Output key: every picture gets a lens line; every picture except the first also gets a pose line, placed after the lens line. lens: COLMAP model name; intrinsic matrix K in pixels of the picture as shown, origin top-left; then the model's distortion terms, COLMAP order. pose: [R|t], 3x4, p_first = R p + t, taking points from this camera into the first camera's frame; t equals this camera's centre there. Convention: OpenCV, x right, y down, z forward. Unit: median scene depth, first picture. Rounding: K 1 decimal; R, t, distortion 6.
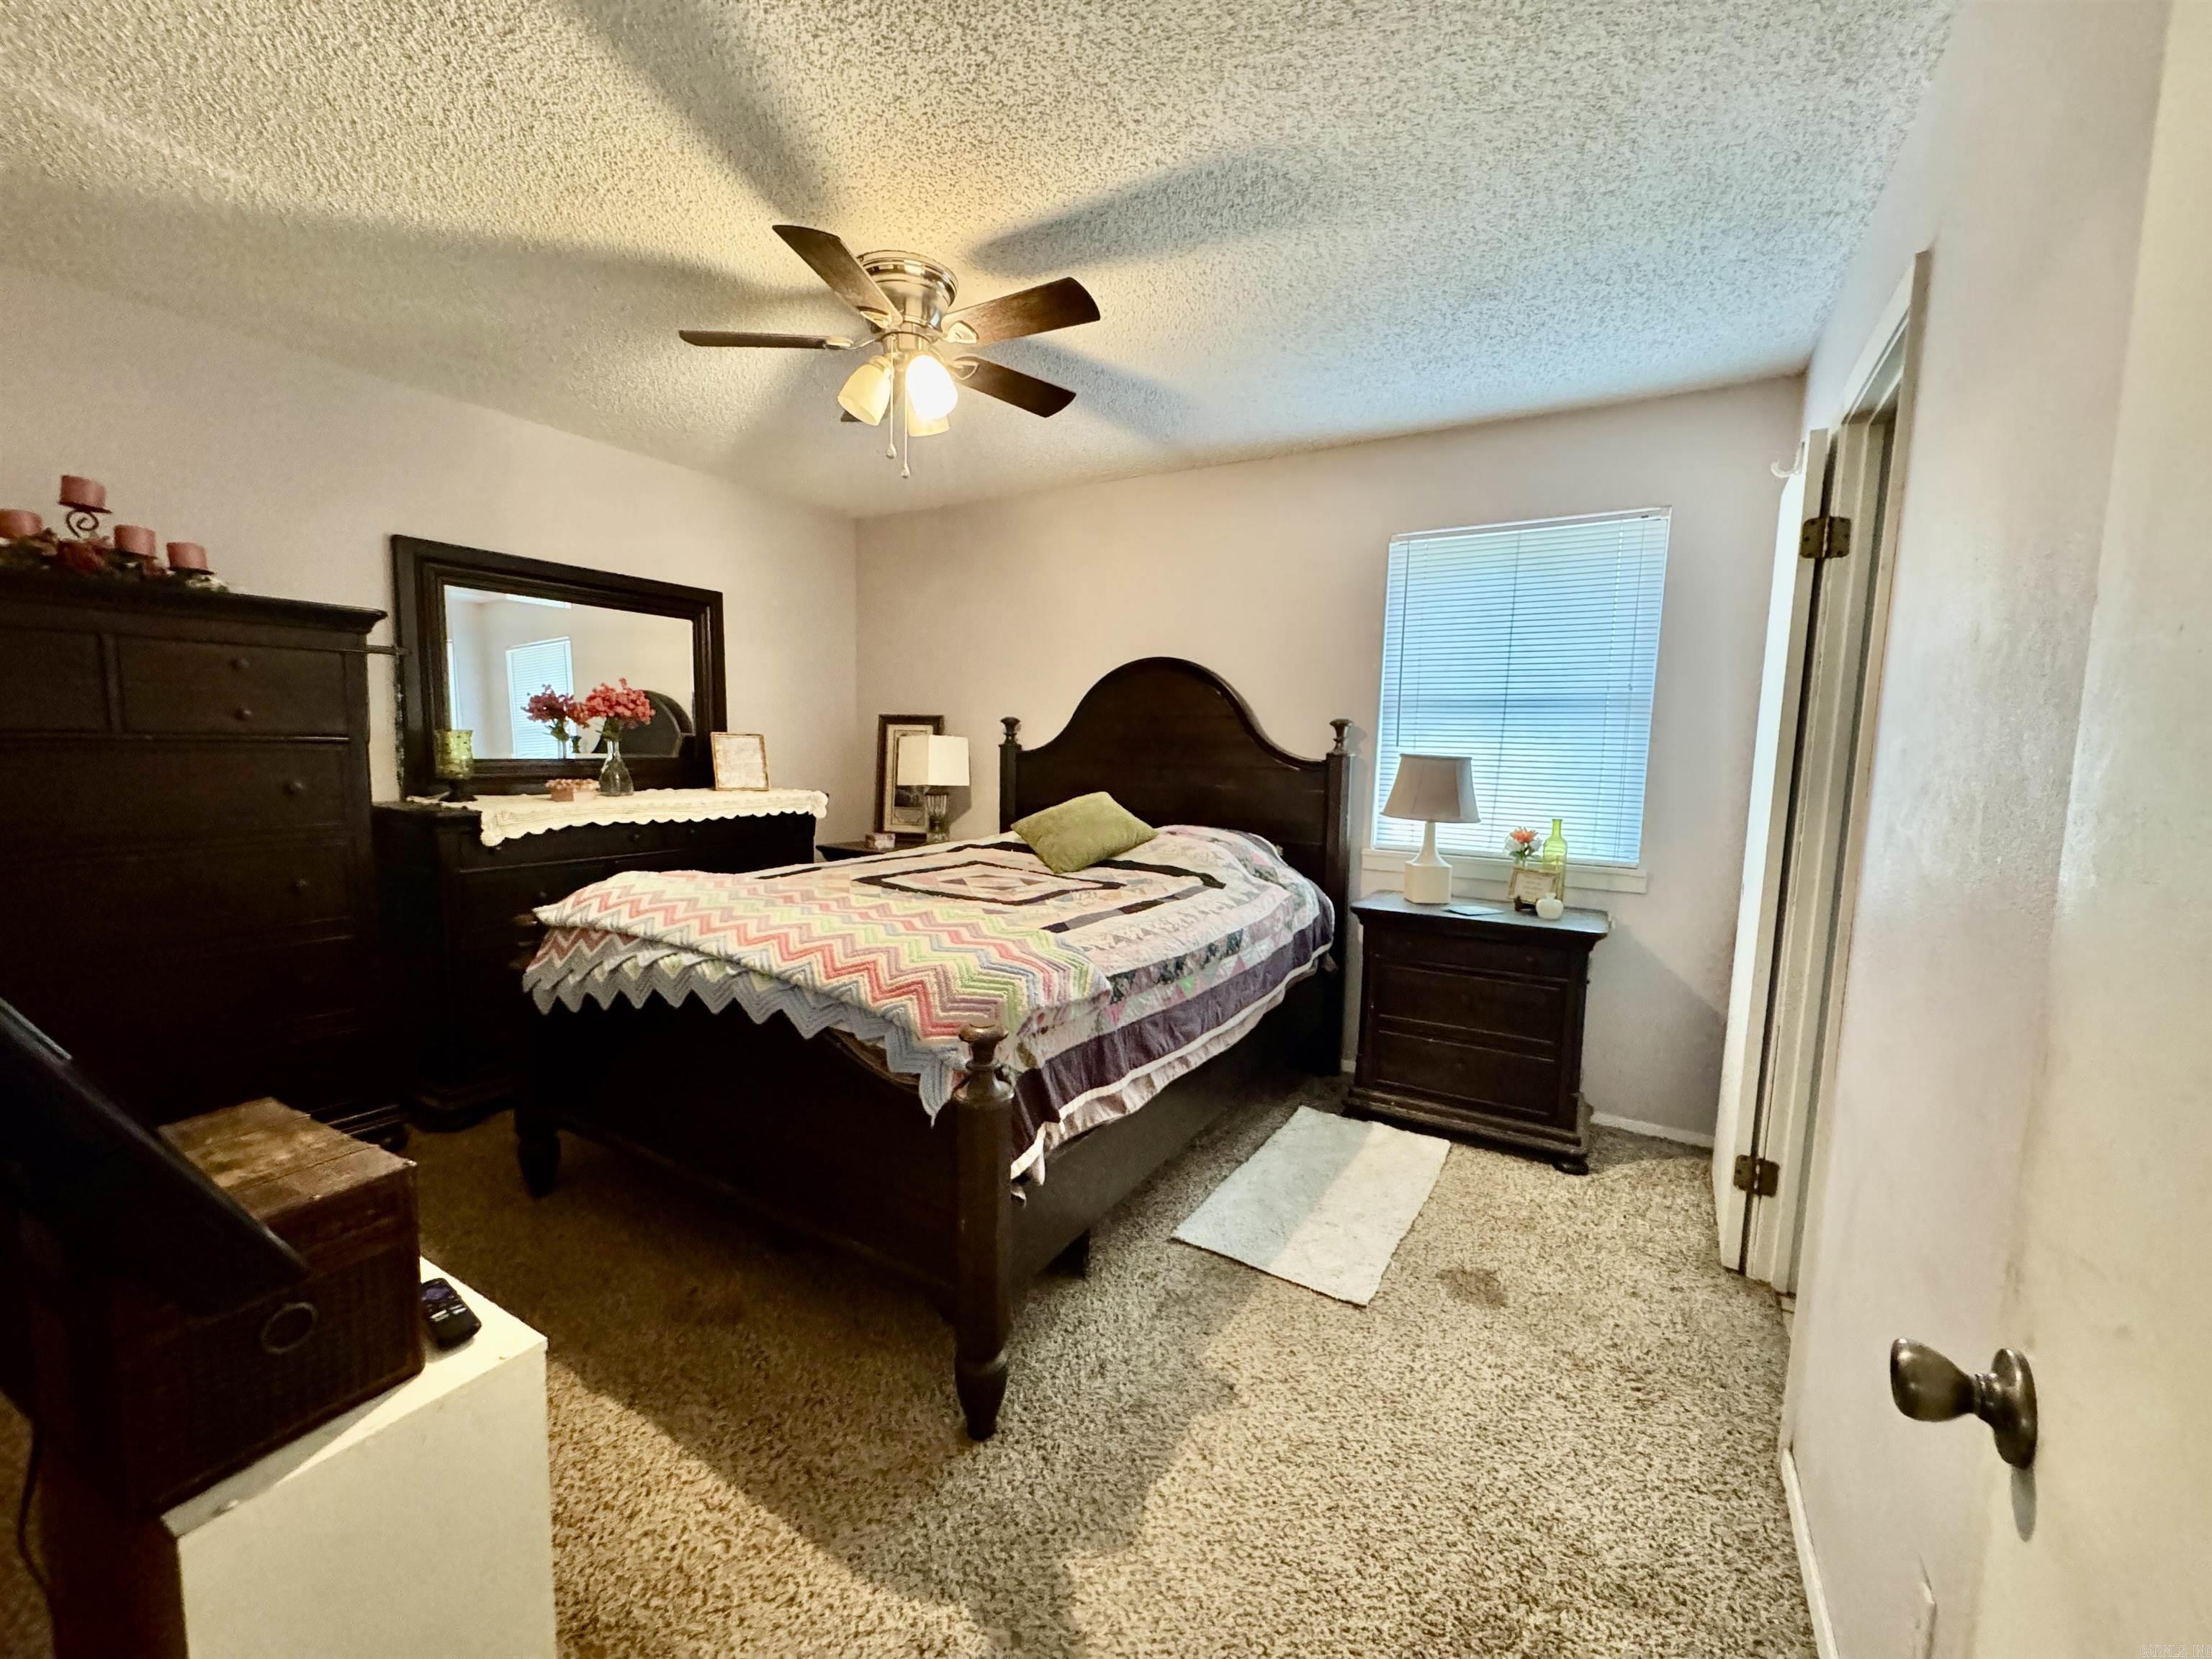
lens RADIAL K [[881.3, 0, 1102.3], [0, 881.3, 825.5], [0, 0, 1]] dist [-0.003246, -0.000159]
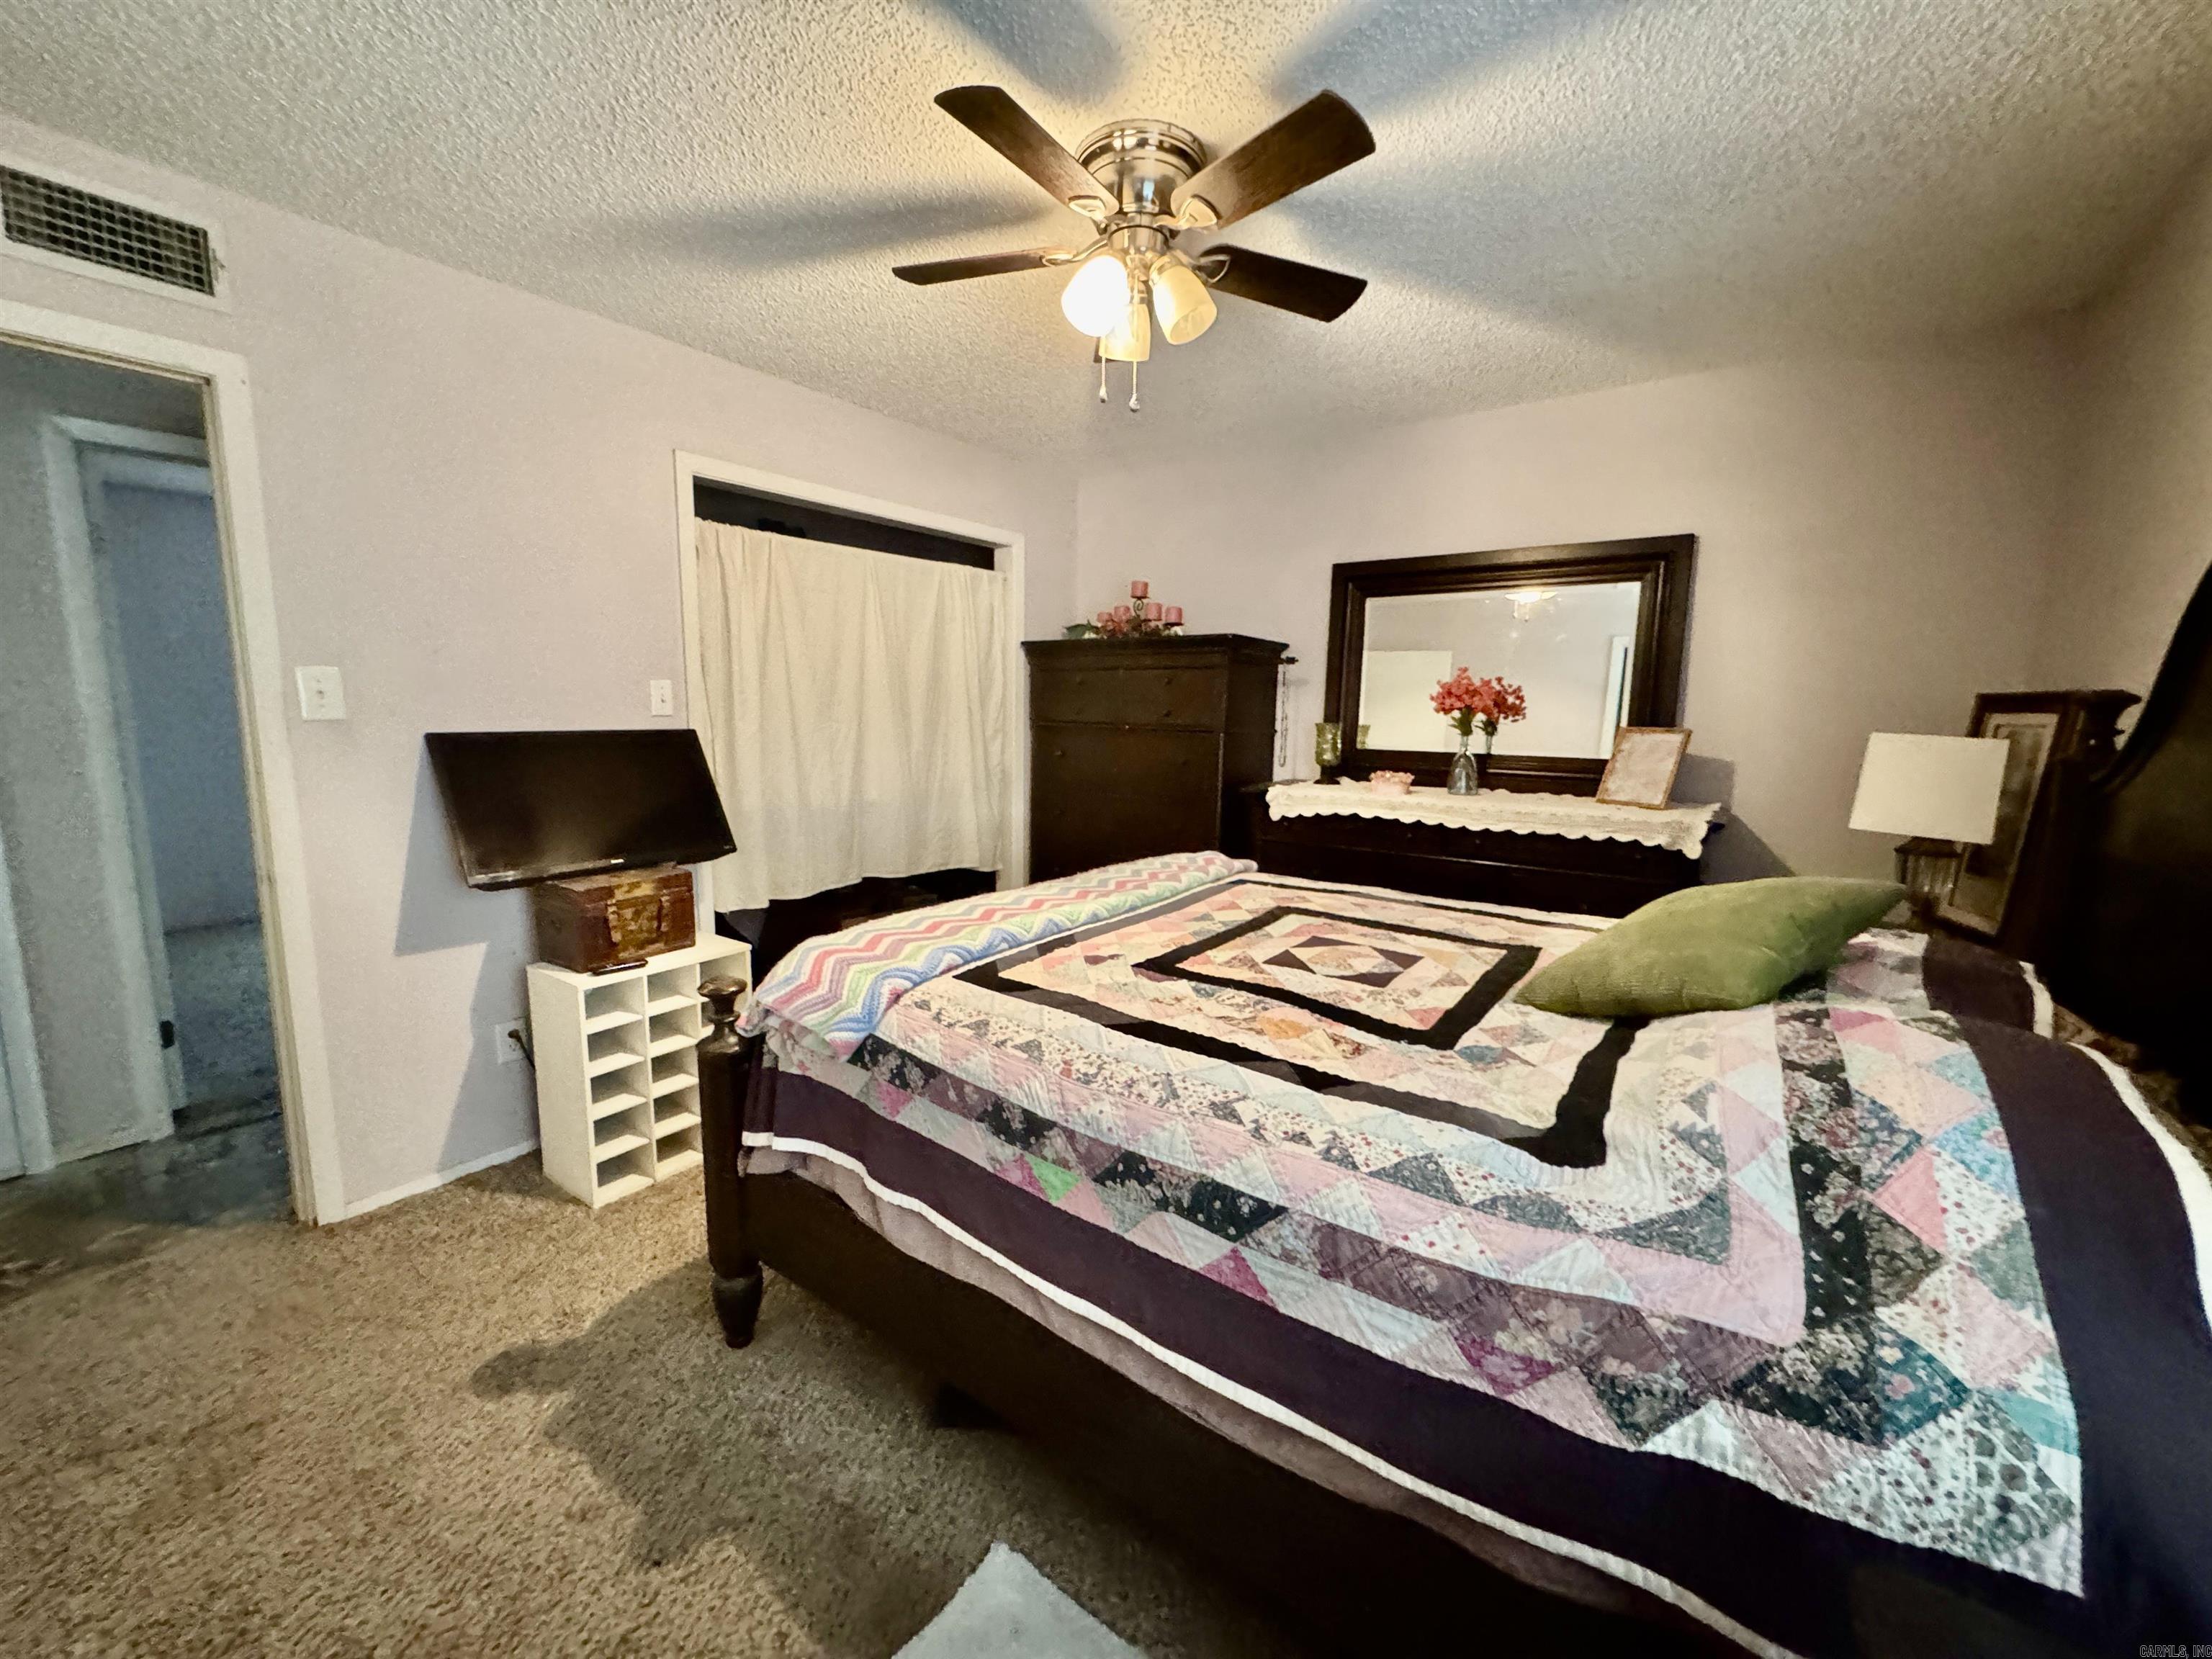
lens RADIAL K [[881.3, 0, 1102.3], [0, 881.3, 825.5], [0, 0, 1]] dist [-0.003246, -0.000159]
pose [[-0.088318, 0.110741, -0.989917, 0.479891], [-0.108524, 0.986815, 0.120076, -0.083610], [0.990163, 0.118035, -0.075136, 0.813166]]
